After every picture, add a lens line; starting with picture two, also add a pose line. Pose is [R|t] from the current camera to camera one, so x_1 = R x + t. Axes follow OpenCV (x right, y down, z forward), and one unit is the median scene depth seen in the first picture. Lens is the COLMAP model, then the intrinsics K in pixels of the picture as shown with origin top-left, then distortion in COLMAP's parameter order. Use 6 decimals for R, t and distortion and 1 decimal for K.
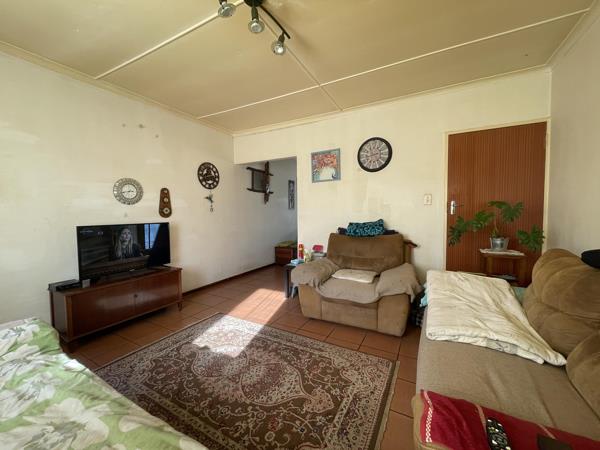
lens RADIAL K [[242.4, 0, 300.6], [0, 242.4, 224.8], [0, 0, 1]] dist [-0.002266, 0.000299]
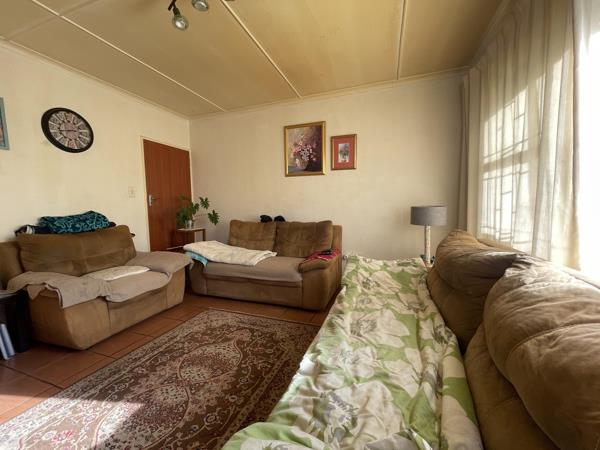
lens RADIAL K [[242.4, 0, 298.5], [0, 242.4, 223.9], [0, 0, 1]] dist [-0.002266, 0.000299]
pose [[-0.145666, -0.054335, 0.987841, -0.957952], [0.073427, 0.995143, 0.065565, 0.032260], [-0.986605, 0.082085, -0.140969, 0.614158]]
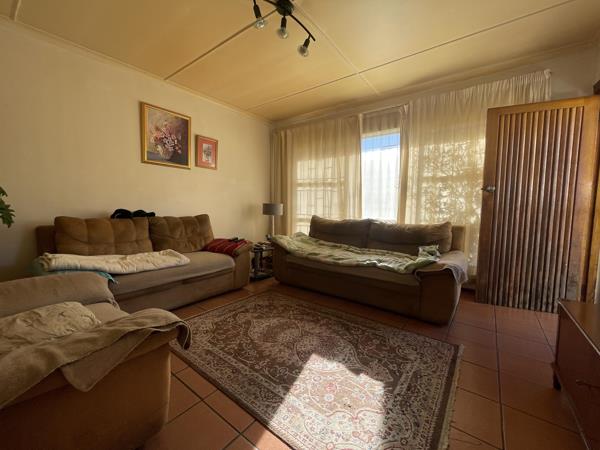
lens RADIAL K [[242.4, 0, 299.1], [0, 242.4, 224.9], [0, 0, 1]] dist [-0.002266, 0.000299]
pose [[-0.987375, -0.011257, 0.157998, -0.352087], [0.009350, 0.991590, 0.129082, -0.009594], [-0.158123, 0.128929, -0.978966, 1.734677]]
